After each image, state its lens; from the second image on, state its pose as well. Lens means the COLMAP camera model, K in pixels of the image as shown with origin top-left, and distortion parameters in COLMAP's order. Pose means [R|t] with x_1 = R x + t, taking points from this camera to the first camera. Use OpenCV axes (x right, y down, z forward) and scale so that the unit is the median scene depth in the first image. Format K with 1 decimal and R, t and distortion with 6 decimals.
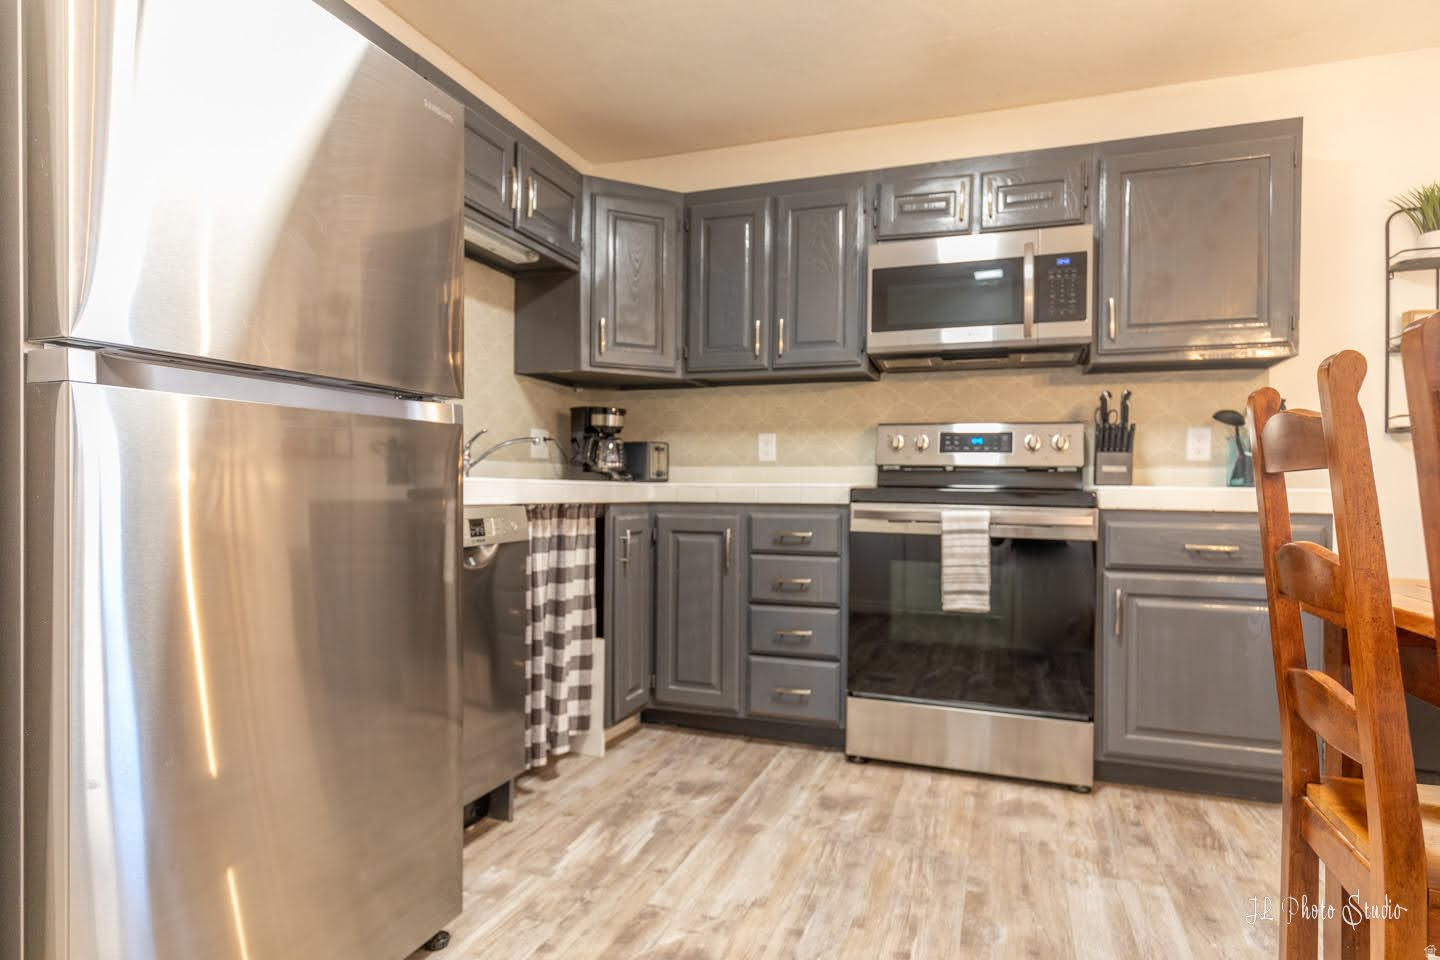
lens RADIAL K [[756.8, 0, 720.0], [0, 756.8, 480.0], [0, 0, 1]] dist [0.002528, 0.000317]
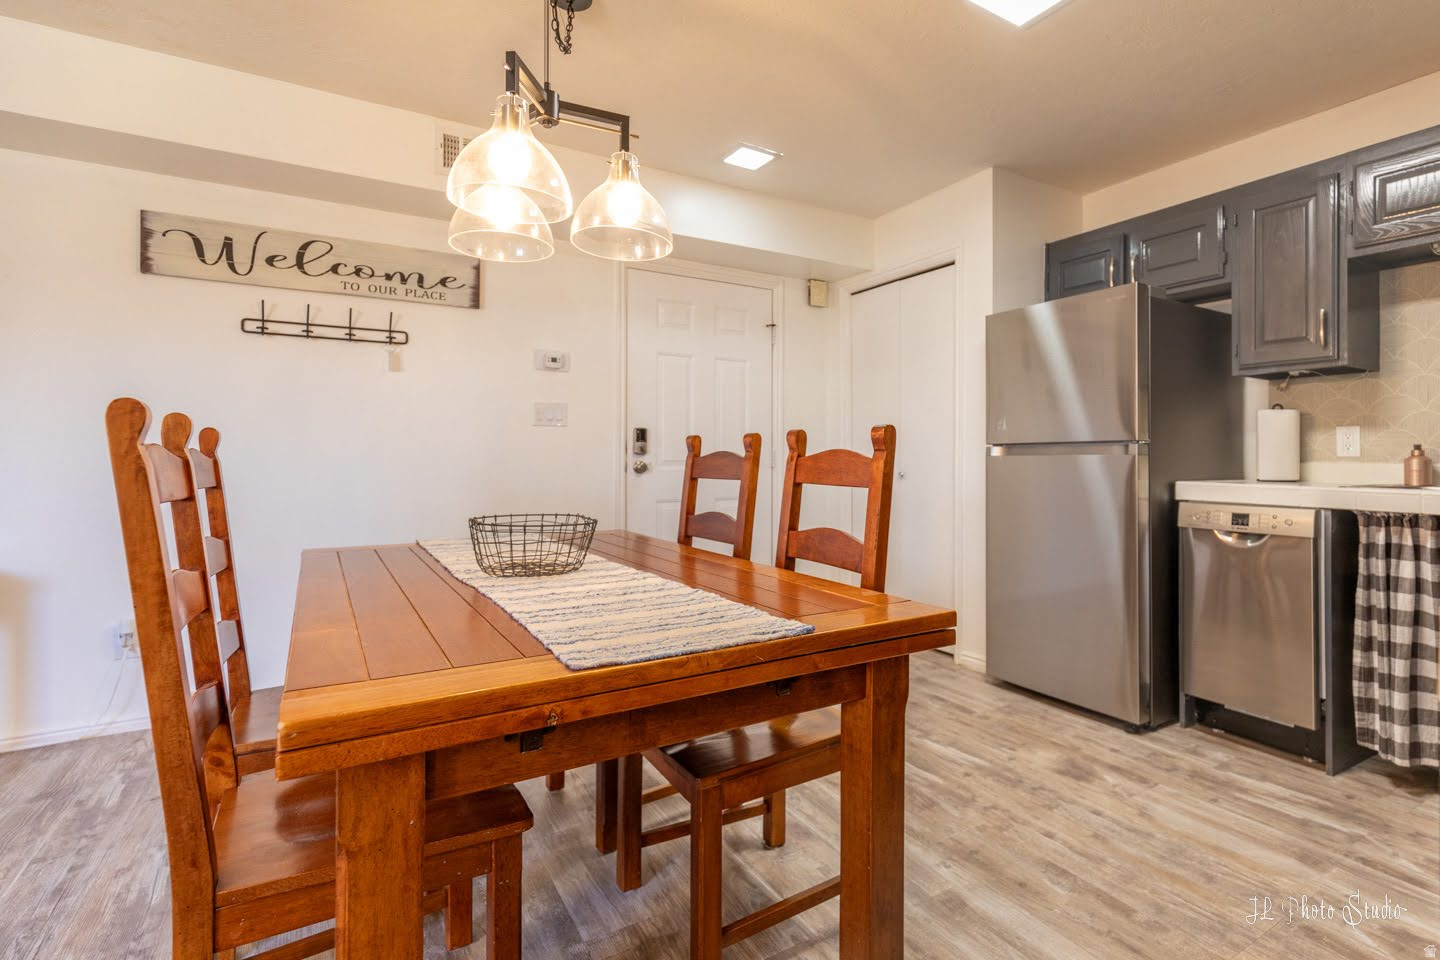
lens RADIAL K [[668.1, 0, 720.0], [0, 668.1, 480.0], [0, 0, 1]] dist [-0.001697, -0.000855]
pose [[-0.650446, 0.016302, -0.759378, 1.164785], [-0.007277, 0.999590, 0.027692, -0.017752], [0.759518, 0.023538, -0.650060, 1.019194]]
